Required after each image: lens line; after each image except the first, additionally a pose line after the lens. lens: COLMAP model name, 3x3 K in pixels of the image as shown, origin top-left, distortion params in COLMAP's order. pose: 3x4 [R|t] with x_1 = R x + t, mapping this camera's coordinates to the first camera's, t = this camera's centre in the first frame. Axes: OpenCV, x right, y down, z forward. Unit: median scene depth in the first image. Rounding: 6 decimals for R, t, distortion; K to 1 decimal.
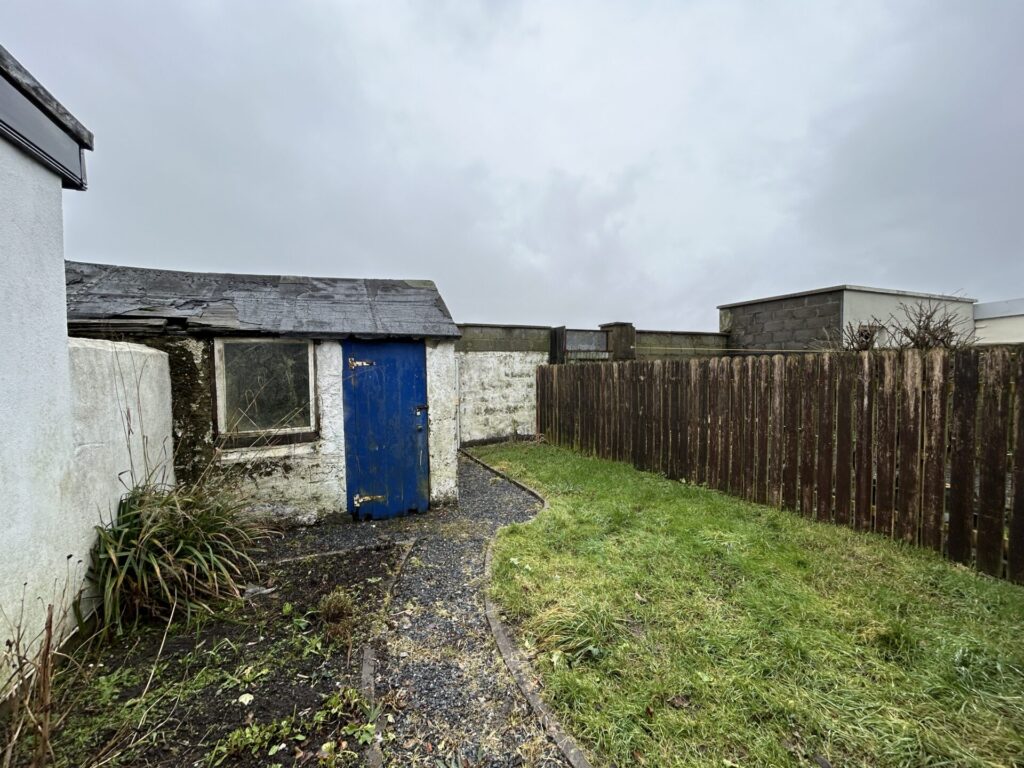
lens RADIAL K [[412.8, 0, 512.7], [0, 412.8, 385.9], [0, 0, 1]] dist [-0.000997, 0.000441]
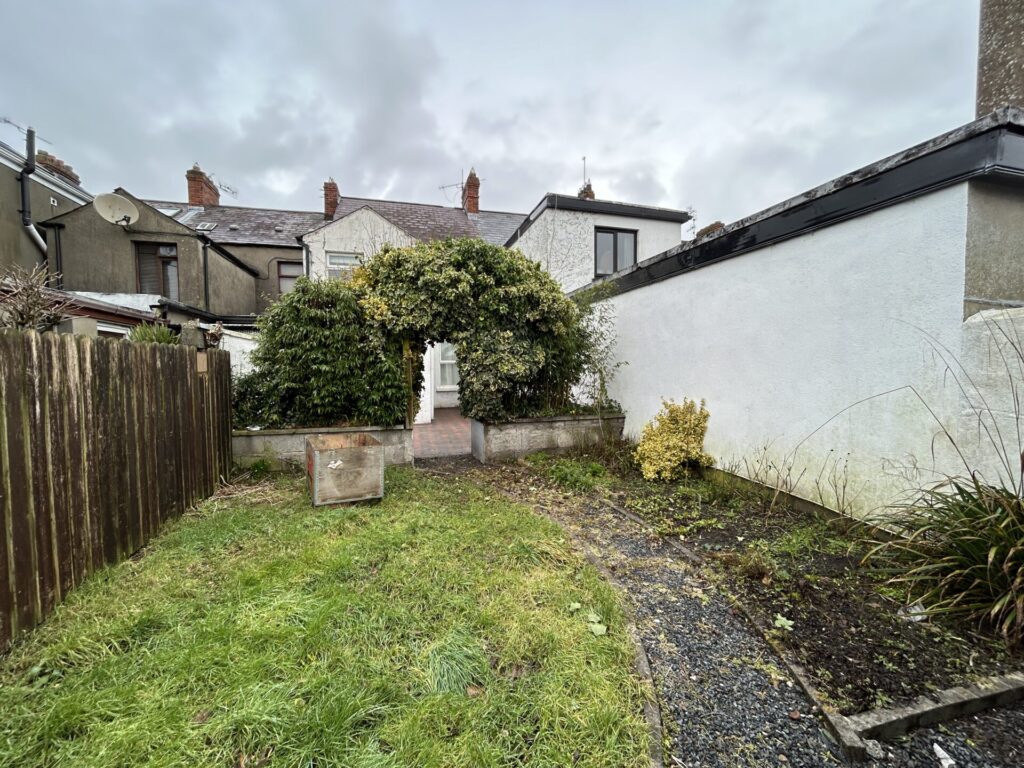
lens RADIAL K [[412.8, 0, 508.3], [0, 412.8, 384.2], [0, 0, 1]] dist [-0.000997, 0.000441]
pose [[-0.992321, 0.016464, 0.122585, 0.058056], [0.026619, 0.996304, 0.081663, -0.035570], [-0.120787, 0.084299, -0.989093, 1.652367]]
